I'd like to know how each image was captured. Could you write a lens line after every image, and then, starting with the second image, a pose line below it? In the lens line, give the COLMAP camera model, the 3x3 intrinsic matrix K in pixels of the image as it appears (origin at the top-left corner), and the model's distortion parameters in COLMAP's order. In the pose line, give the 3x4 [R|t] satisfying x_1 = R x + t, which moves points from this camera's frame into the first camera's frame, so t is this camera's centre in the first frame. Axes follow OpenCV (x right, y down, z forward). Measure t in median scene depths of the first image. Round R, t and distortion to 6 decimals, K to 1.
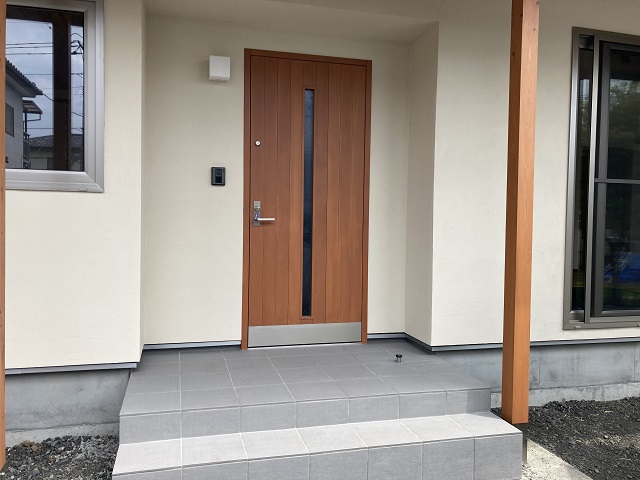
lens RADIAL K [[528.1, 0, 297.8], [0, 528.1, 246.0], [0, 0, 1]] dist [0.014251, 0.004336]
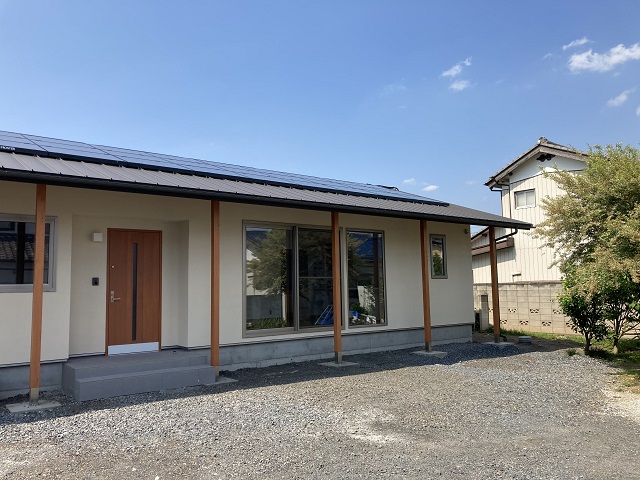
lens RADIAL K [[528.1, 0, 316.2], [0, 528.1, 235.0], [0, 0, 1]] dist [0.014251, 0.004336]
pose [[0.914427, 0.008948, 0.404651, -0.201697], [0.050568, 0.989397, -0.136151, 0.033991], [-0.401578, 0.144962, 0.904279, -1.519854]]
